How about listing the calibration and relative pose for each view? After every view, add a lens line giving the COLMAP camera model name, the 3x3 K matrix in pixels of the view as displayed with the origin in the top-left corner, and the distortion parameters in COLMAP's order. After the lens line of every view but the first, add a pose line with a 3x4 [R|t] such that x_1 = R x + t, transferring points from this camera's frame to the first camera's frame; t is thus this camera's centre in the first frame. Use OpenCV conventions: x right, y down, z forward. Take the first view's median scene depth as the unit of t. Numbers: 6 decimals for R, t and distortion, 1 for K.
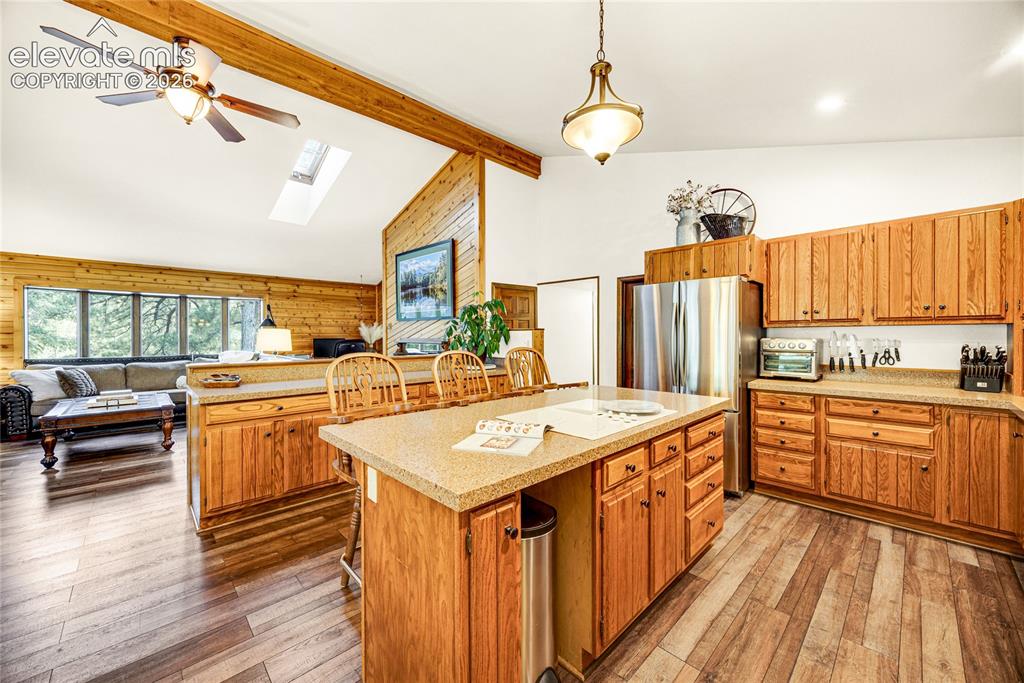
lens RADIAL K [[391.5, 0, 513.9], [0, 391.5, 344.2], [0, 0, 1]] dist [-0.002552, -0.000395]
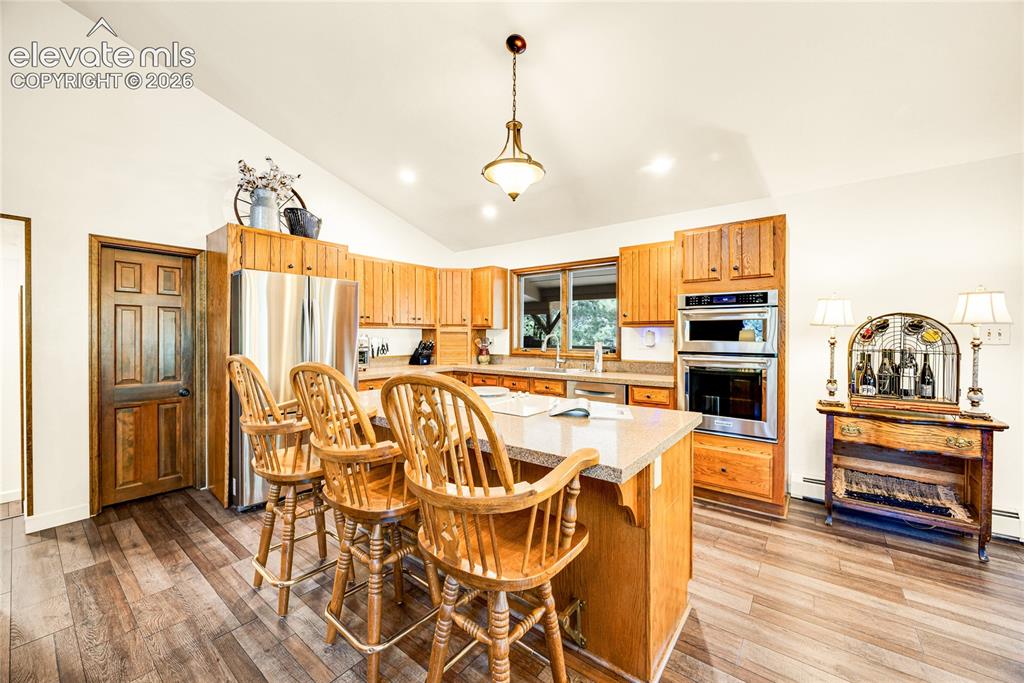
lens RADIAL K [[385.6, 0, 526.1], [0, 385.6, 337.7], [0, 0, 1]] dist [-0.000400, -0.000037]
pose [[-0.158860, -0.005862, 0.987284, -0.633483], [0.019021, 0.999779, 0.008997, -0.015168], [-0.987118, 0.020208, -0.158713, 0.724923]]
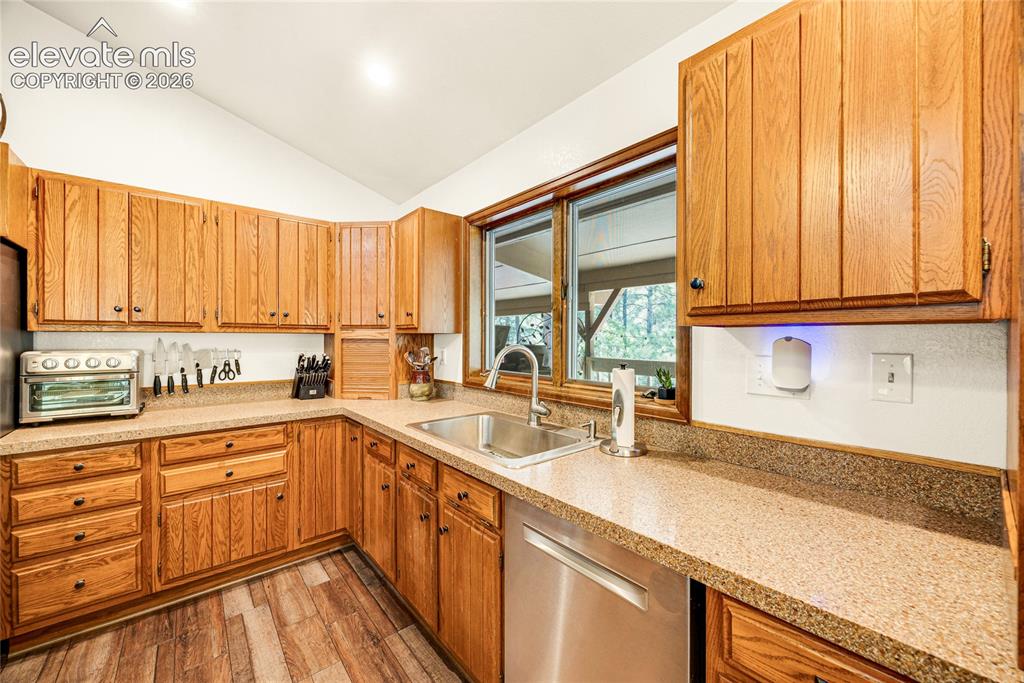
lens RADIAL K [[392.6, 0, 512.5], [0, 392.6, 335.6], [0, 0, 1]] dist [-0.002124, -0.000286]
pose [[0.073080, 0.009241, 0.997283, 0.179695], [0.018269, 0.999777, -0.010602, -0.022171], [-0.997159, 0.018994, 0.072895, 0.351829]]
